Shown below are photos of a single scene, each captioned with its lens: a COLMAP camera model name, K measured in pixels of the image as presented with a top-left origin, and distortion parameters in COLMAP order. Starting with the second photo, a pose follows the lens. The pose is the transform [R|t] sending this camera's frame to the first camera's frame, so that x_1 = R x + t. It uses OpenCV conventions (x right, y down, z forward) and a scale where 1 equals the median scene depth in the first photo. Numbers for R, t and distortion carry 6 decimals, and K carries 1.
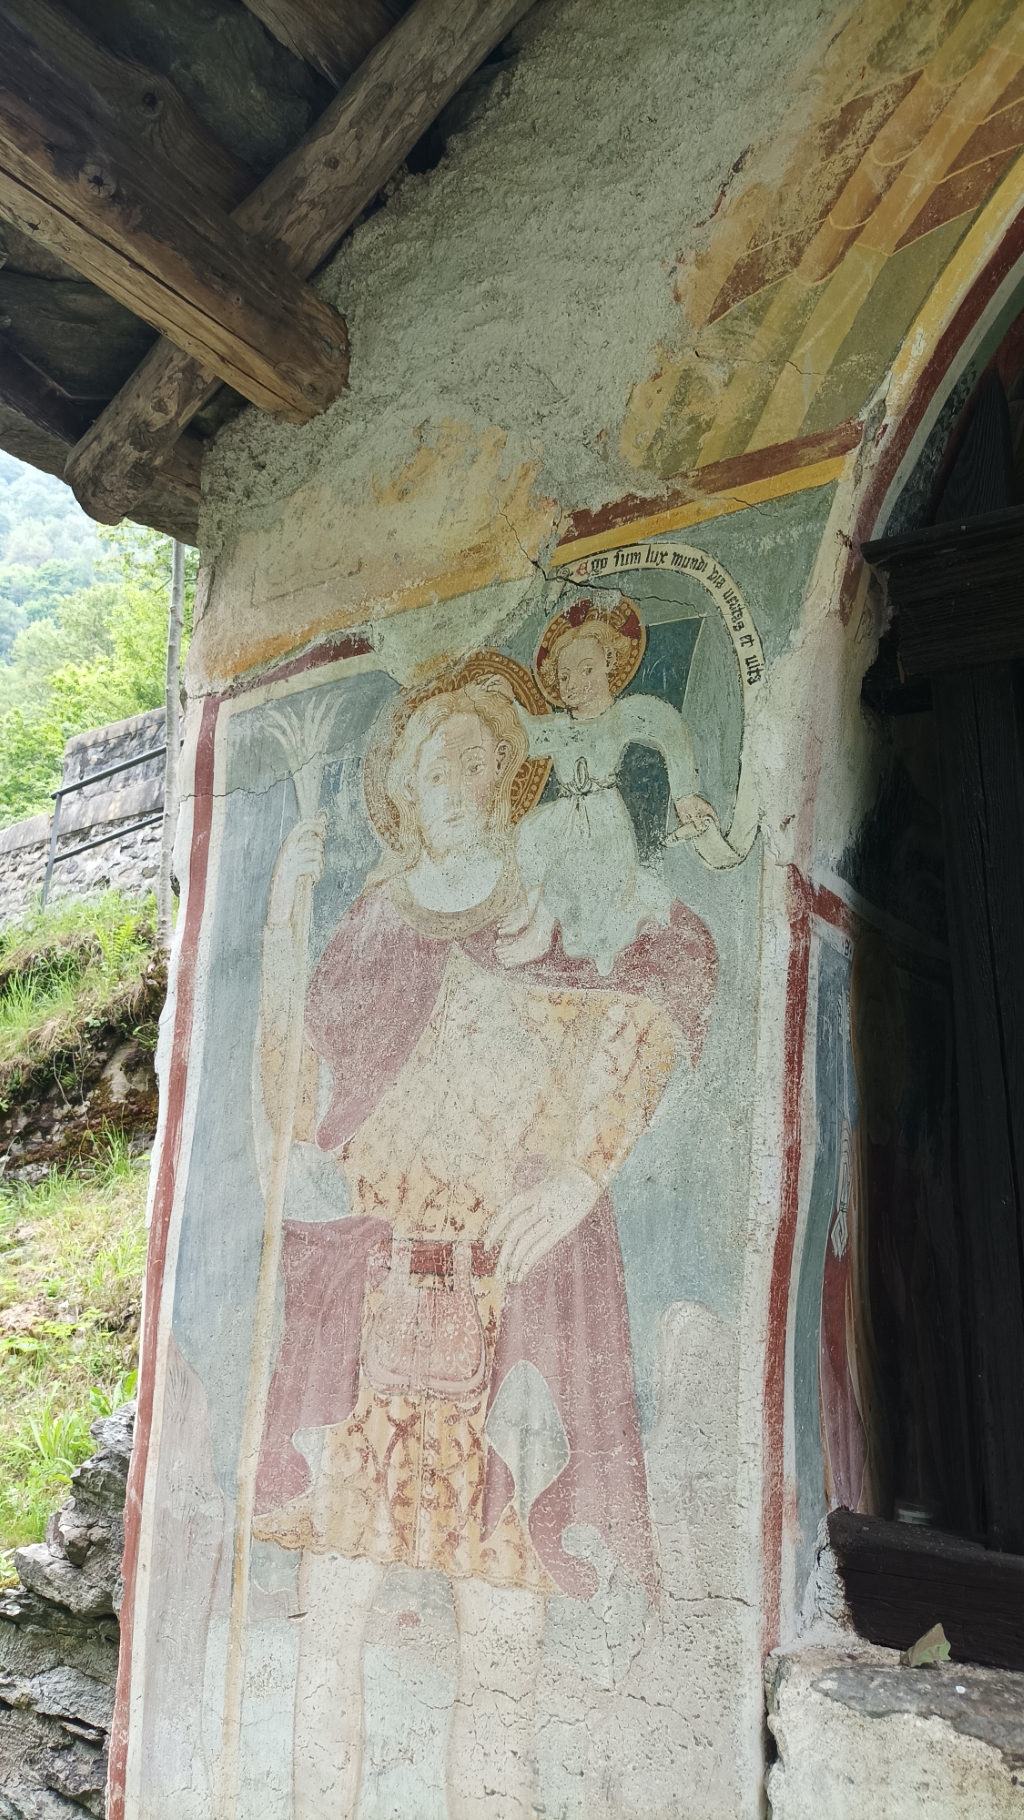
lens RADIAL K [[1367.8, 0, 520.2], [0, 1367.8, 912.4], [0, 0, 1]] dist [0.027579, -0.018243]
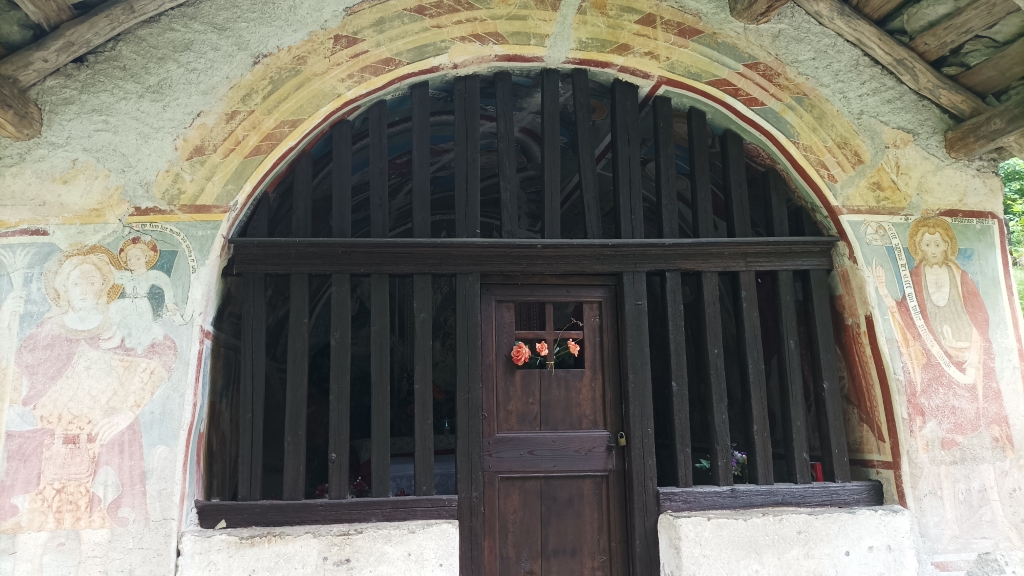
lens RADIAL K [[769.6, 0, 512.2], [0, 769.6, 283.0], [0, 0, 1]] dist [0.027579, -0.018243]
pose [[0.773497, 0.078810, 0.628881, -0.433506], [-0.091989, 0.995692, -0.011636, -0.186807], [-0.627088, -0.048850, 0.777415, -1.044699]]
